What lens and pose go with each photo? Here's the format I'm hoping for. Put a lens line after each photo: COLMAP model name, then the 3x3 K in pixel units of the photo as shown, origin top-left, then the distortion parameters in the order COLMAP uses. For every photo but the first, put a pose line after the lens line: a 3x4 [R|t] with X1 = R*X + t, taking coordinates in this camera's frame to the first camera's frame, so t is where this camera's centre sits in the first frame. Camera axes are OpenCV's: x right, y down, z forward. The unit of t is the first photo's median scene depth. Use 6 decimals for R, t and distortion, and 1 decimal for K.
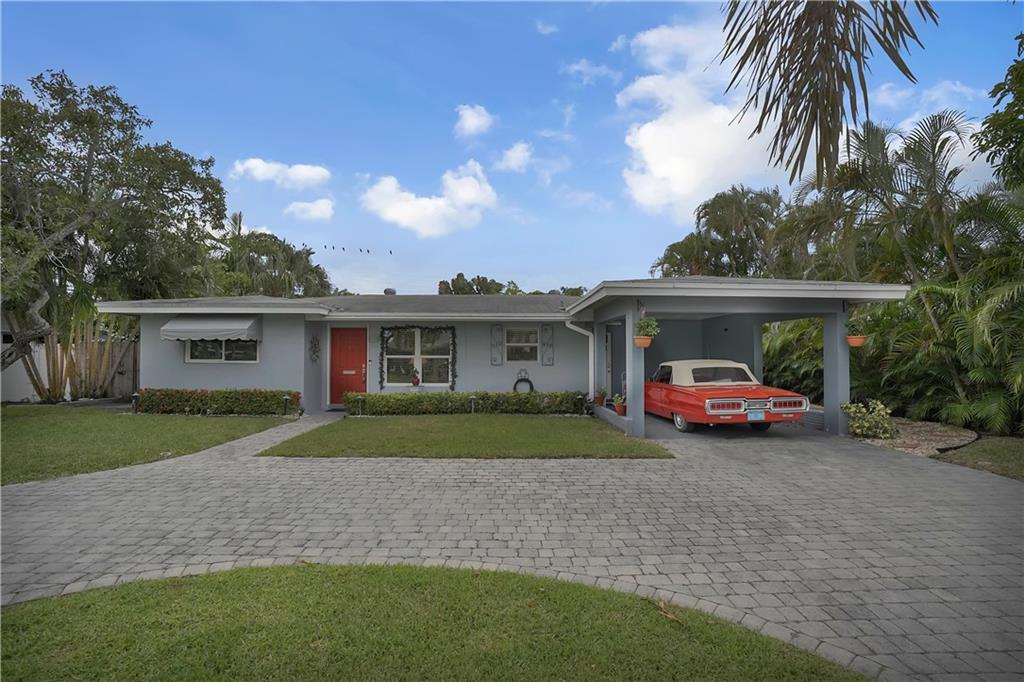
lens RADIAL K [[489.5, 0, 505.4], [0, 489.5, 351.6], [0, 0, 1]] dist [-0.087162, 0.045405]
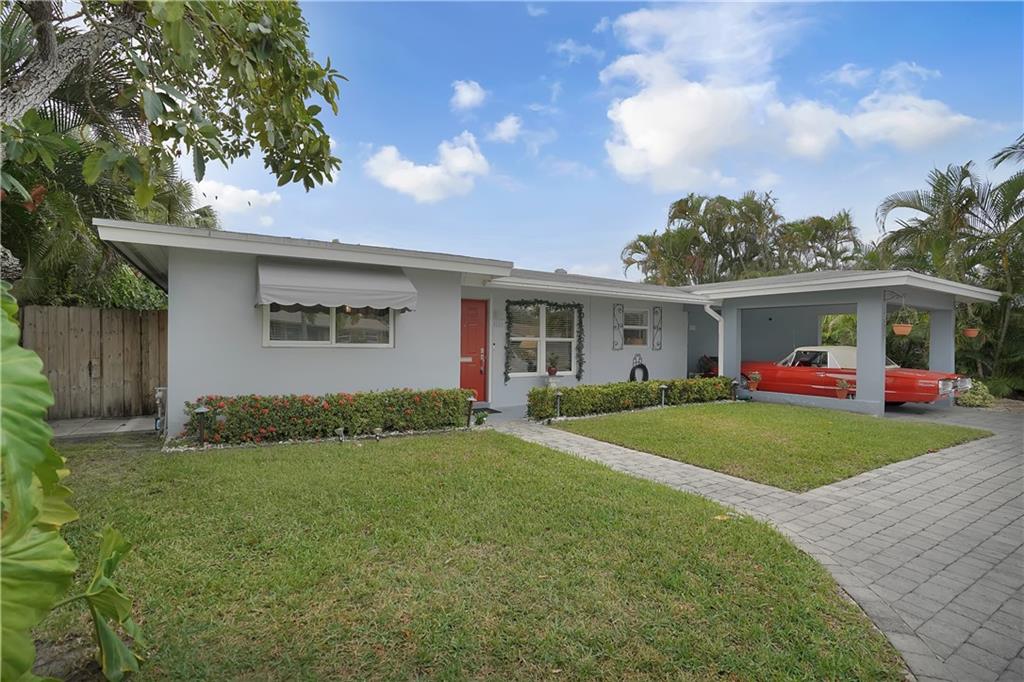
lens RADIAL K [[477.6, 0, 510.8], [0, 477.6, 338.7], [0, 0, 1]] dist [-0.079089, 0.033389]
pose [[0.871659, 0.012573, 0.489952, -0.619385], [-0.017766, 0.999824, 0.005950, 0.005650], [-0.489791, -0.013891, 0.871729, 0.338426]]
